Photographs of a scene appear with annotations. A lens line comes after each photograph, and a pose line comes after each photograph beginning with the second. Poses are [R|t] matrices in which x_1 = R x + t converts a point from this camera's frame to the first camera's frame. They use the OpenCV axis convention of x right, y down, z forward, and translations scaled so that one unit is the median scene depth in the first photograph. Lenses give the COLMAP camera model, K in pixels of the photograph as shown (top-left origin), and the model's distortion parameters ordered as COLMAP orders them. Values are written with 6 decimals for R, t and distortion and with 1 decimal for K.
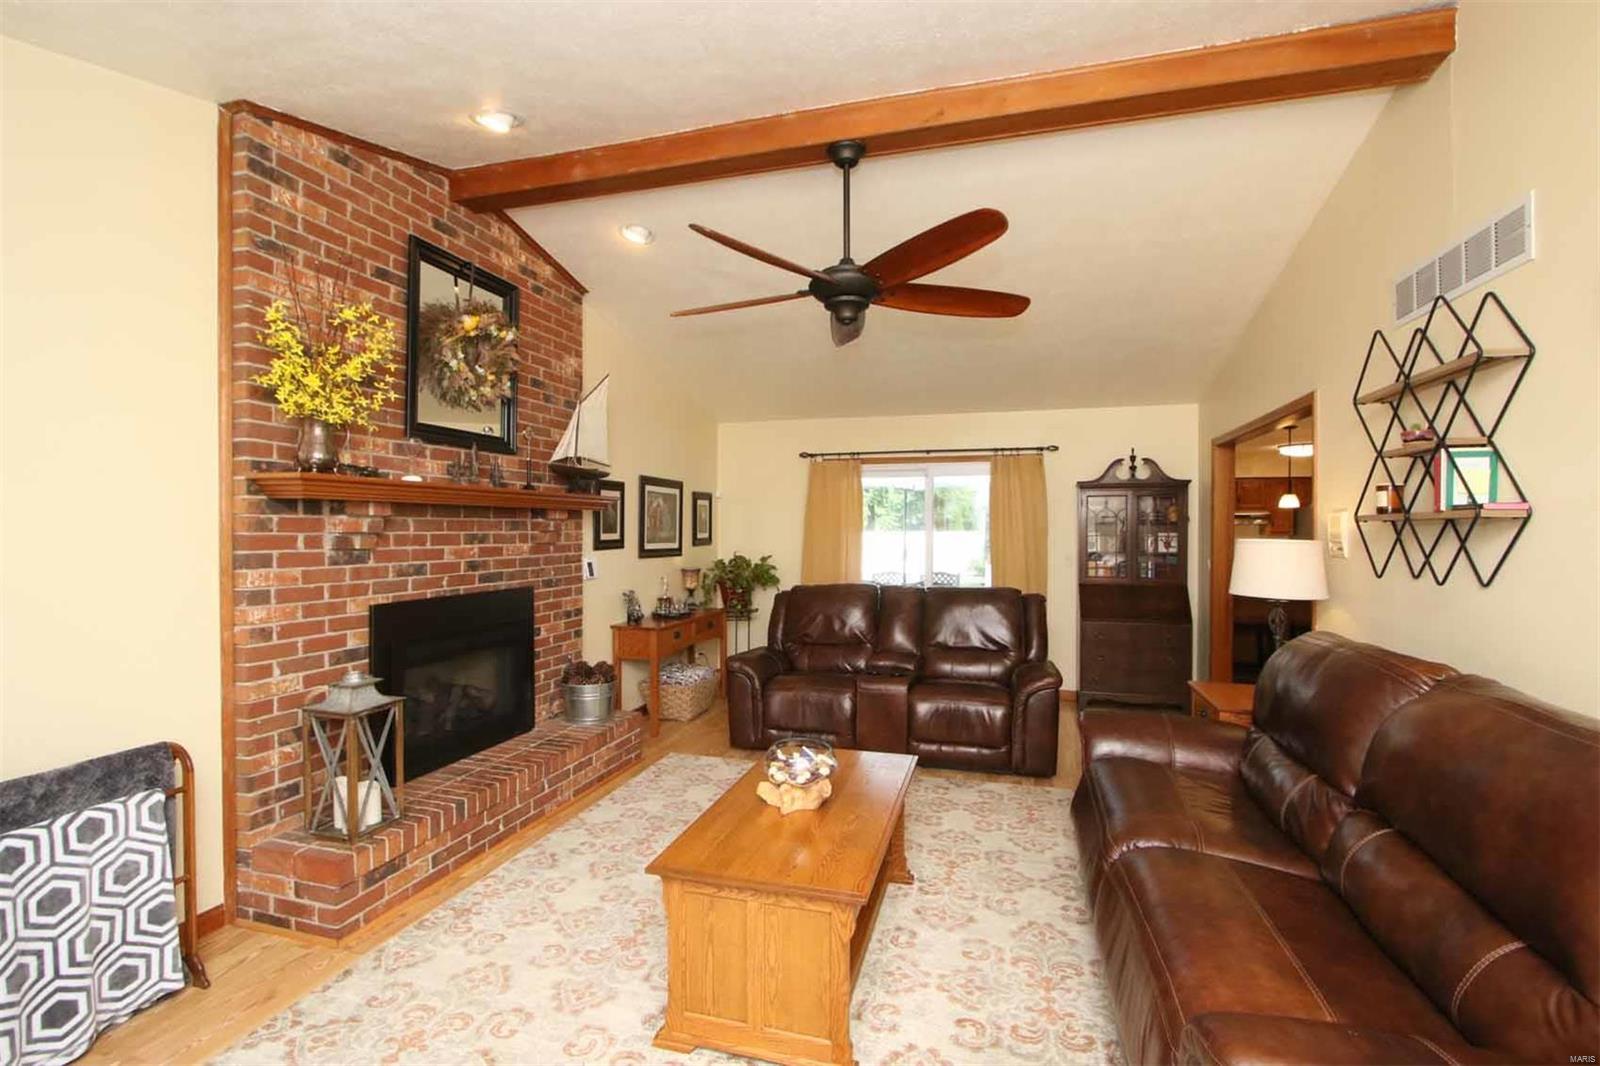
lens RADIAL K [[734.1, 0, 799.1], [0, 734.1, 536.6], [0, 0, 1]] dist [-0.015188, -0.000167]
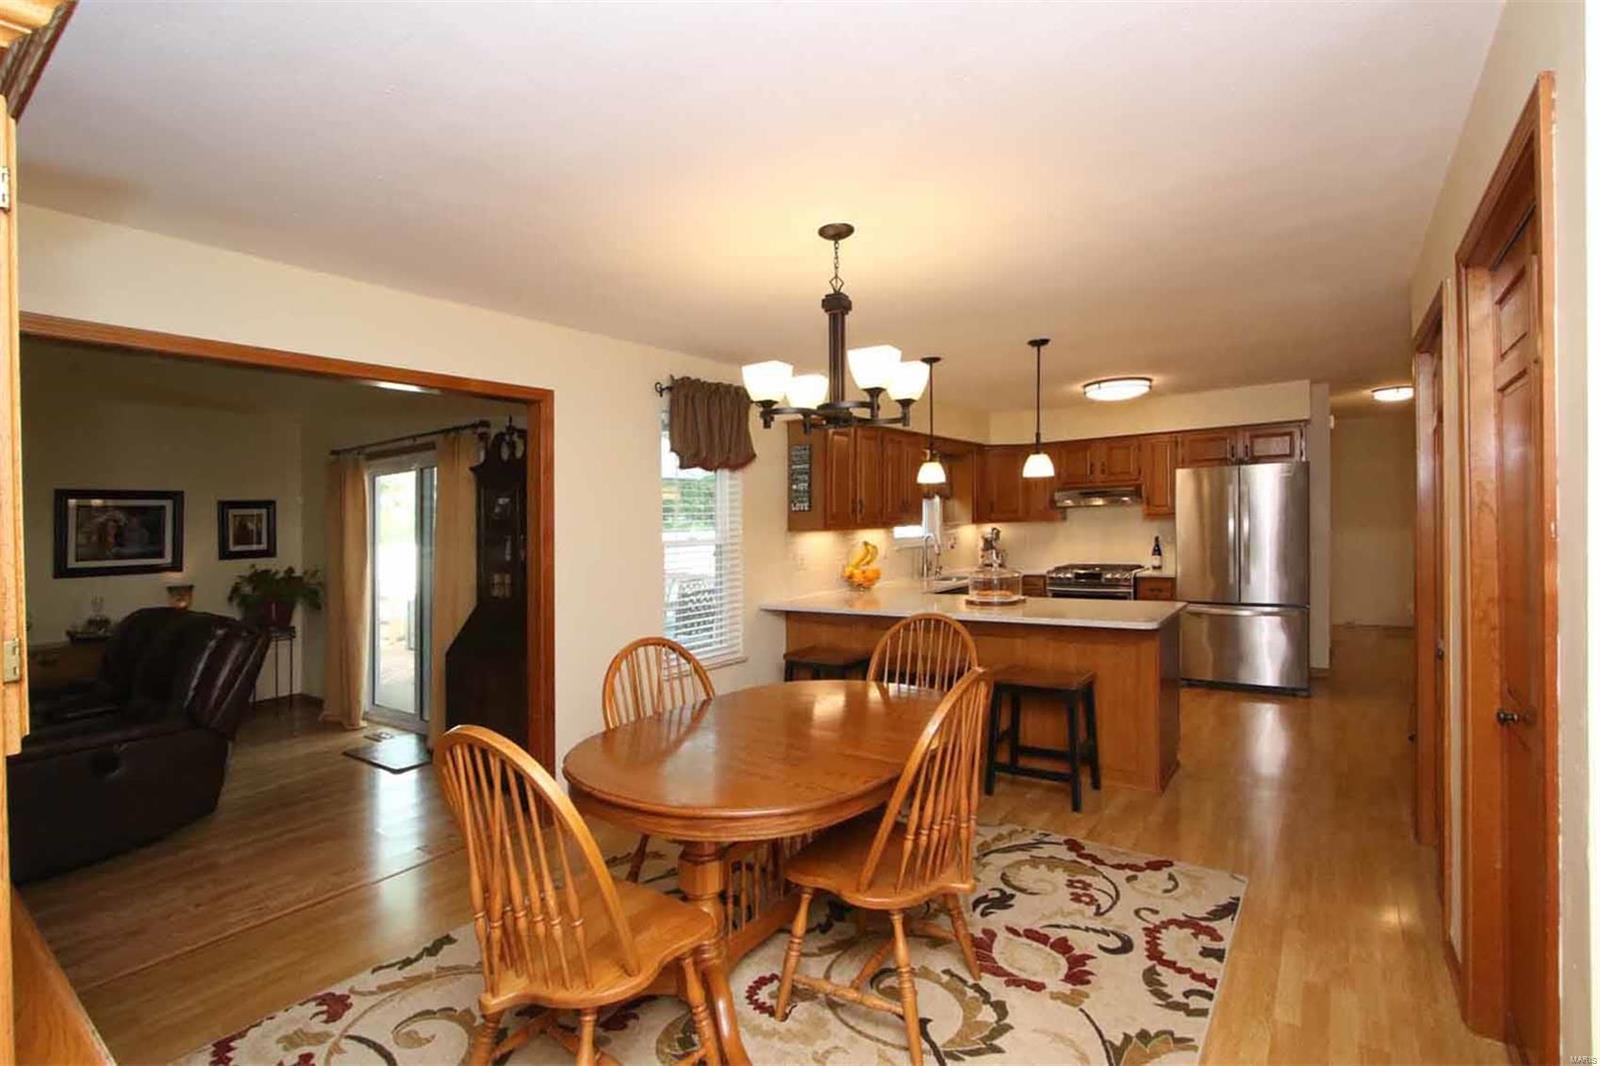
lens RADIAL K [[734.1, 0, 799.1], [0, 734.1, 536.6], [0, 0, 1]] dist [-0.015188, -0.000167]
pose [[0.939452, -0.025750, -0.341711, 1.445136], [0.031053, 0.999467, 0.010056, -0.004867], [0.341270, -0.020059, 0.939751, 0.646984]]
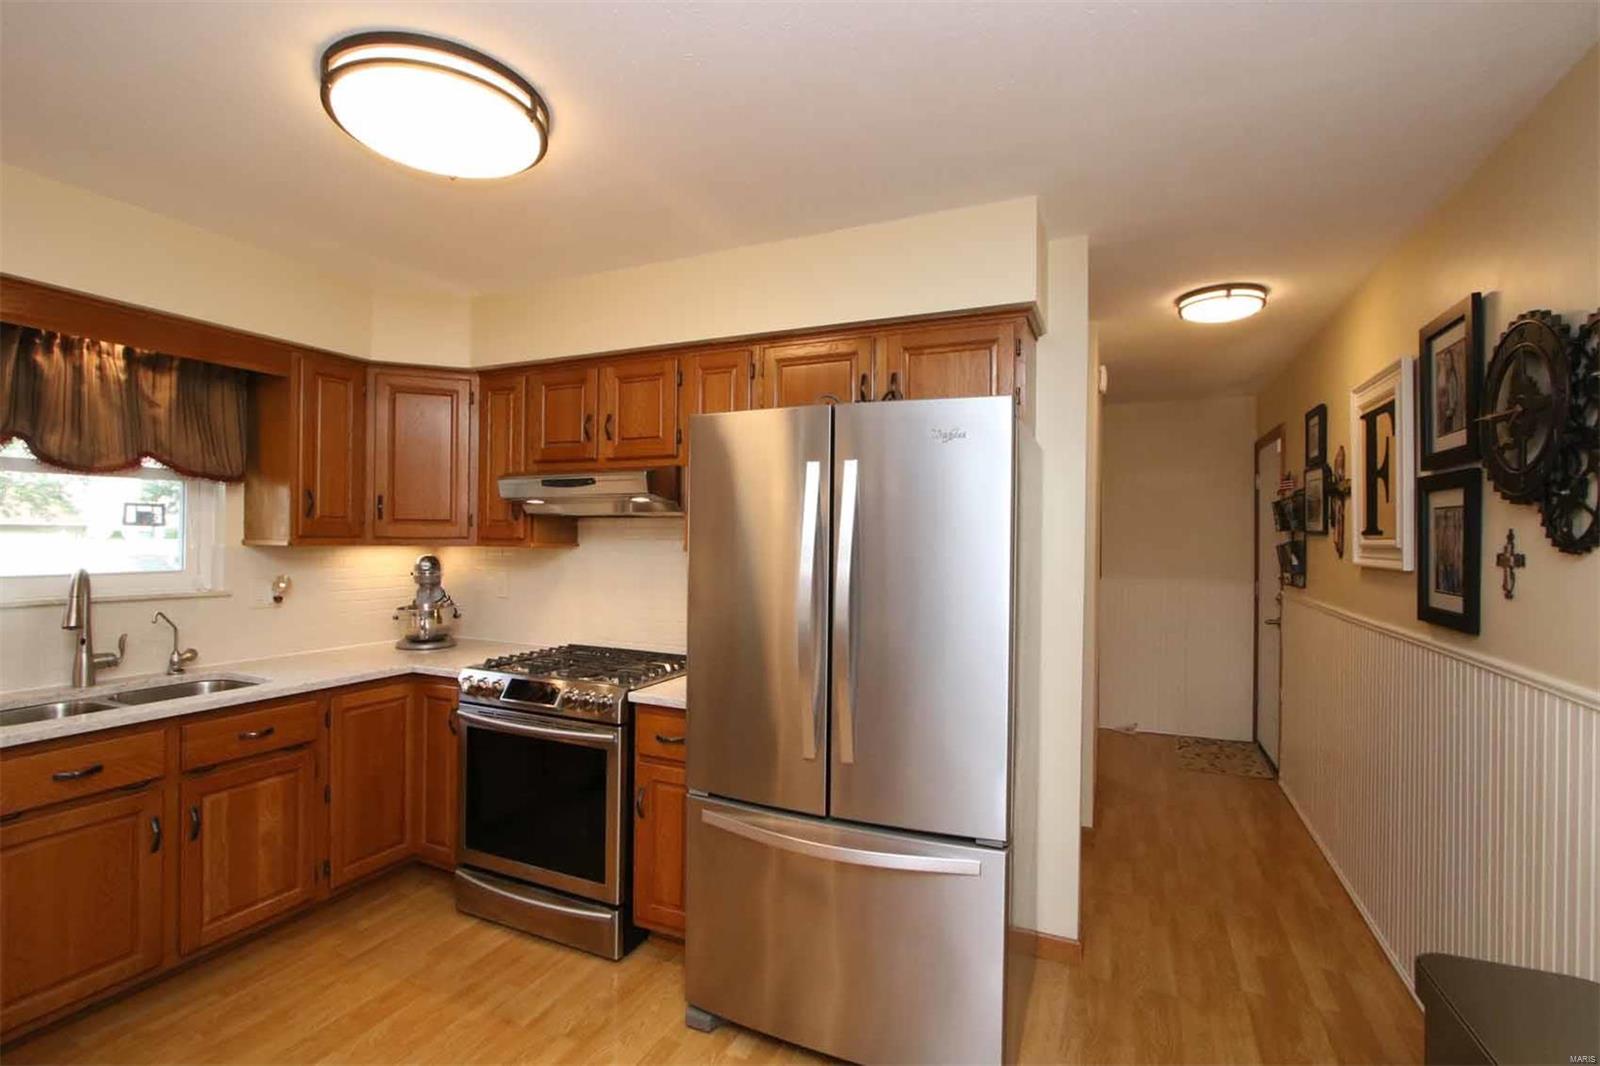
lens RADIAL K [[740.3, 0, 786.4], [0, 740.3, 527.4], [0, 0, 1]] dist [-0.001440, -0.000039]
pose [[0.988294, 0.007891, -0.152357, 1.832726], [-0.010808, 0.999774, -0.018333, -0.015127], [0.152177, 0.019765, 0.988156, 1.865304]]
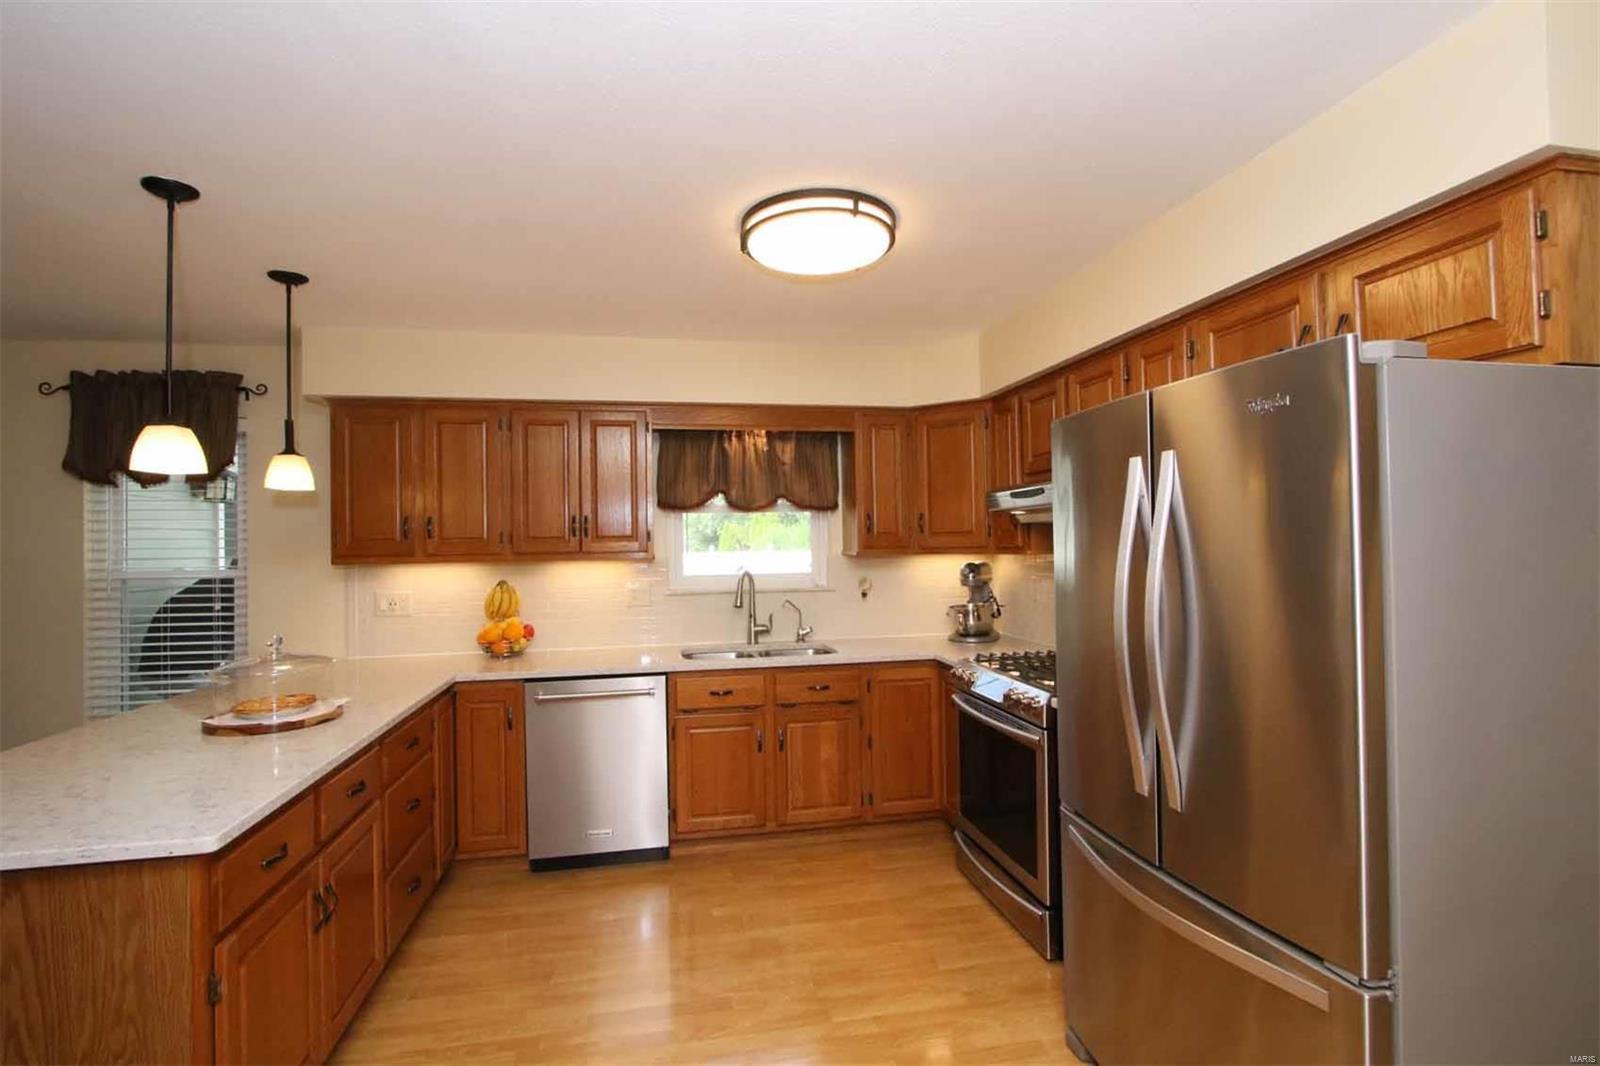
lens RADIAL K [[734.1, 0, 799.1], [0, 734.1, 536.6], [0, 0, 1]] dist [-0.015188, -0.000167]
pose [[0.461182, -0.015839, -0.887164, 2.078919], [0.010846, 0.999867, -0.012213, -0.019325], [0.887239, -0.003990, 0.461292, 1.996095]]
